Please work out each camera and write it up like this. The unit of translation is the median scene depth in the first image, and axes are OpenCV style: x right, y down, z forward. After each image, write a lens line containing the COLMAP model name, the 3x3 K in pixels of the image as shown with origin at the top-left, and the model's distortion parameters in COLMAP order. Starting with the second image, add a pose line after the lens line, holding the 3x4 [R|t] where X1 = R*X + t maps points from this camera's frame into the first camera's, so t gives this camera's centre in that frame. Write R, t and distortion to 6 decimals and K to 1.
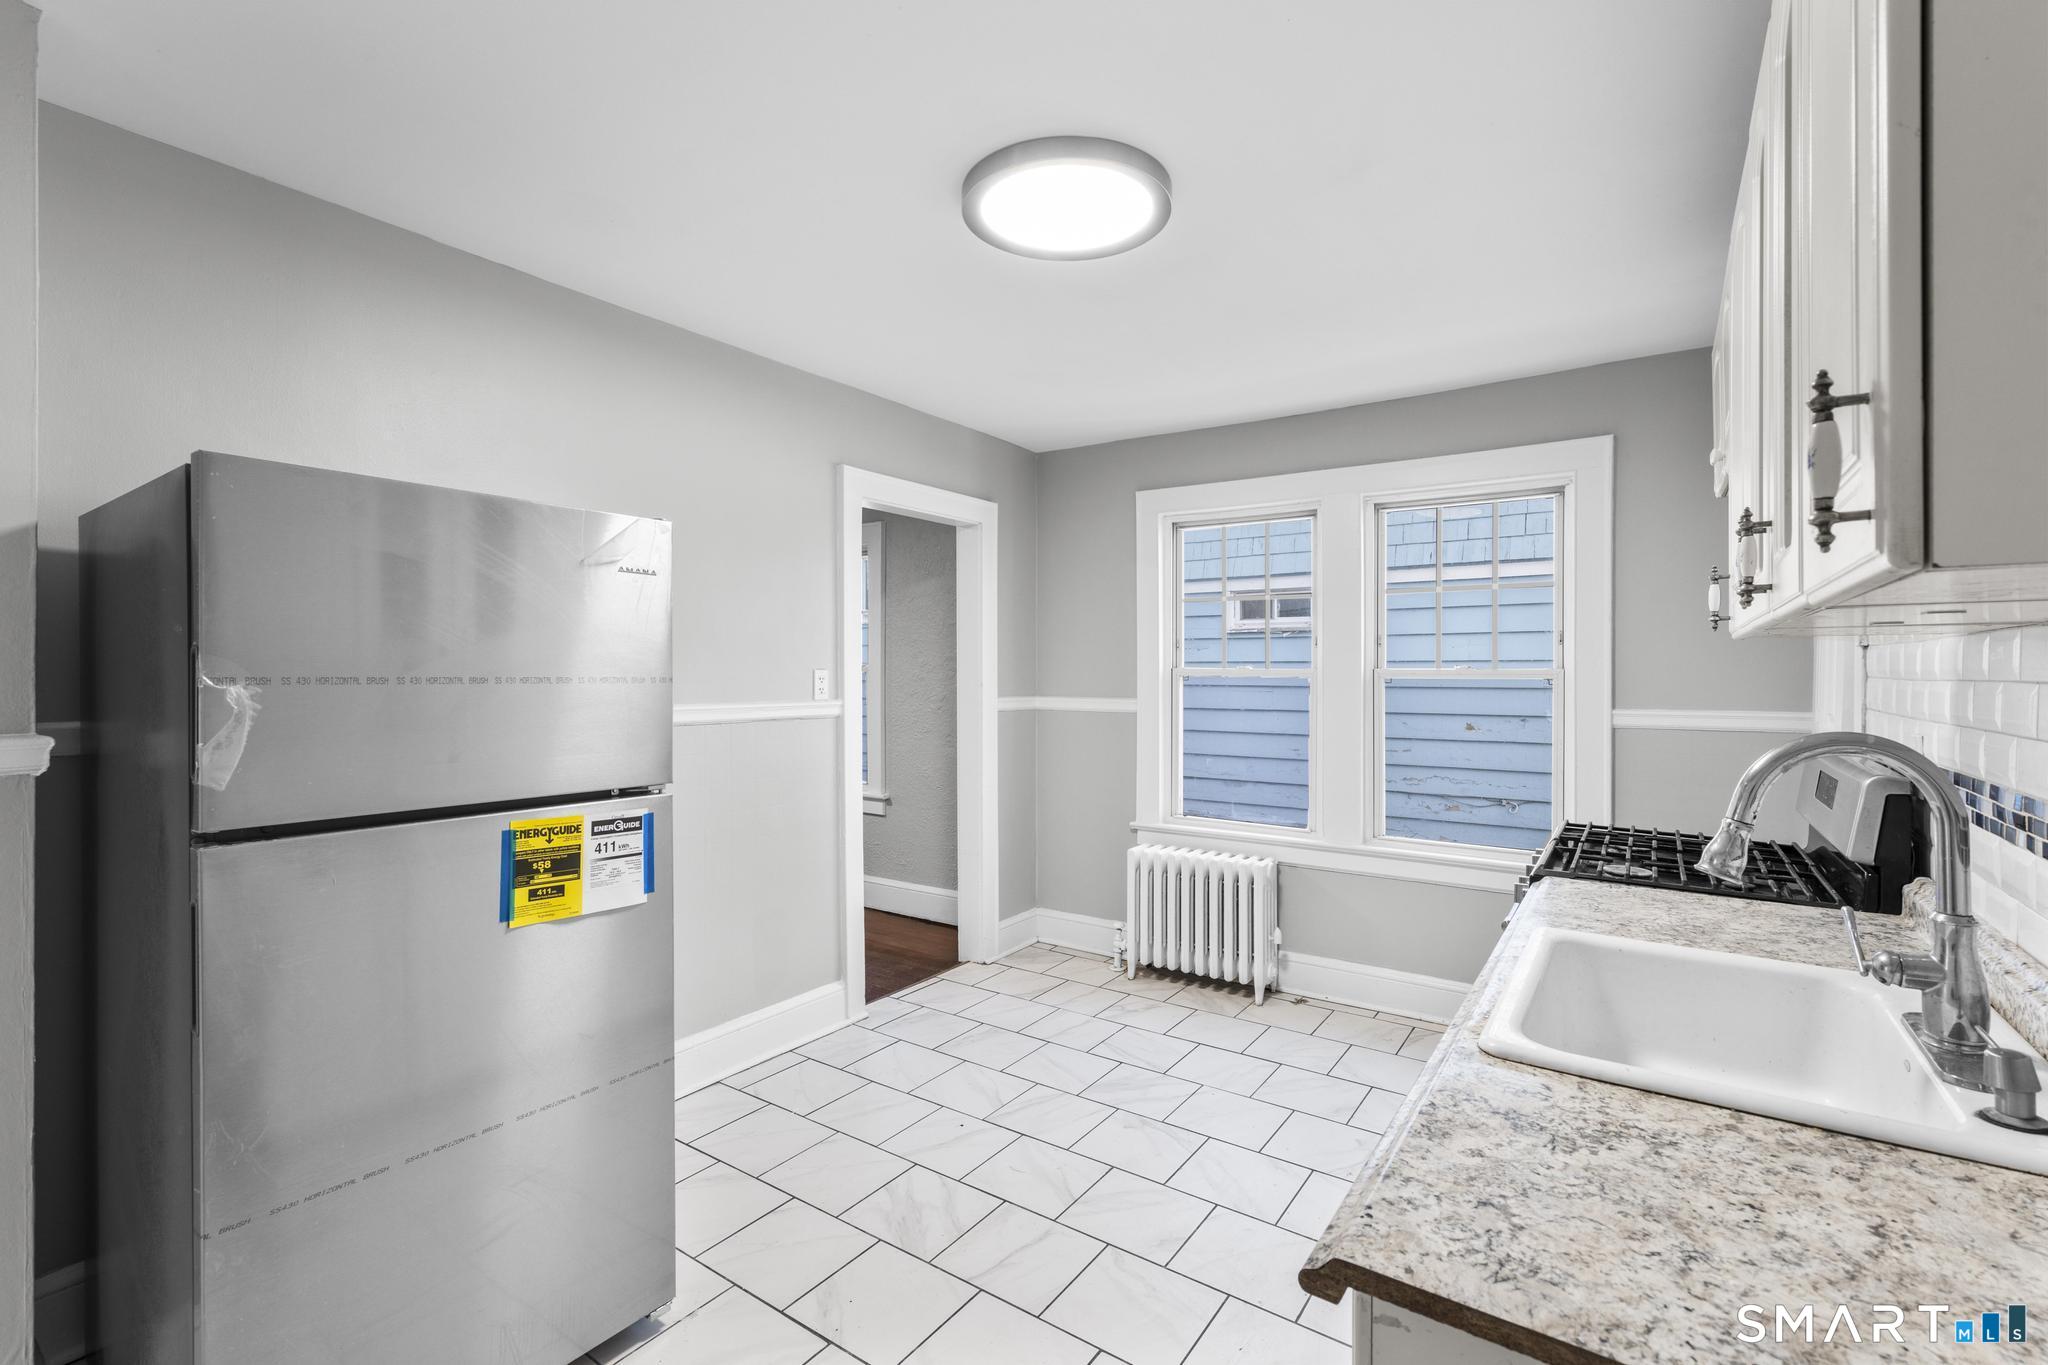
lens RADIAL K [[919.4, 0, 1023.4], [0, 919.4, 673.7], [0, 0, 1]] dist [-0.005207, 0.001101]
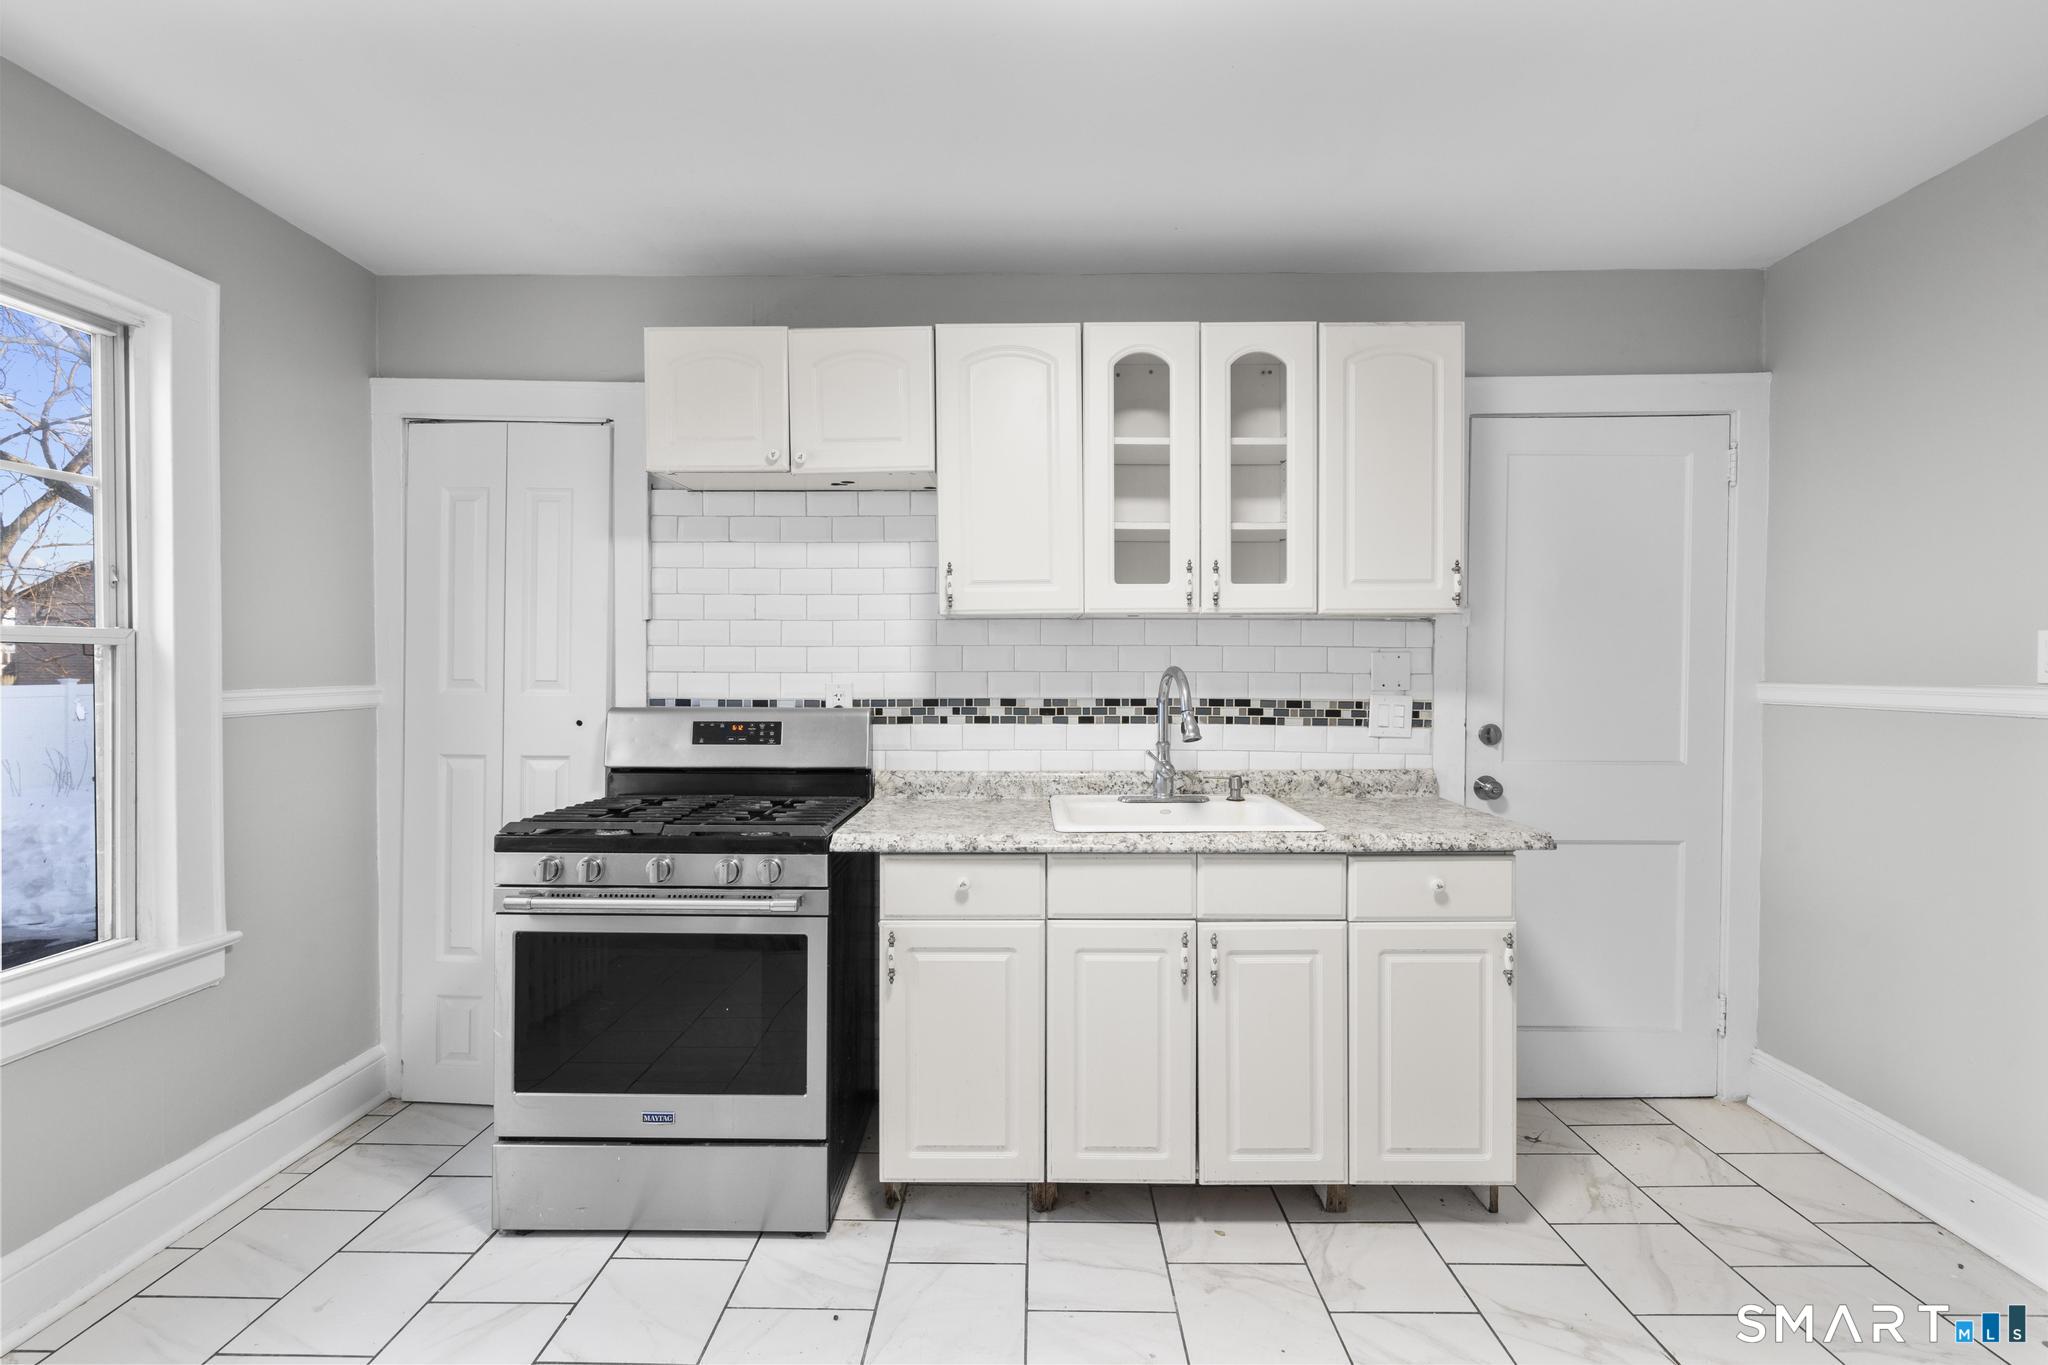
lens RADIAL K [[919.4, 0, 1023.4], [0, 919.4, 673.7], [0, 0, 1]] dist [-0.005207, 0.001101]
pose [[-0.563014, -0.006783, 0.826420, -0.231666], [0.002068, 0.999952, 0.009617, 0.020070], [-0.826445, 0.007123, -0.562972, 0.829717]]
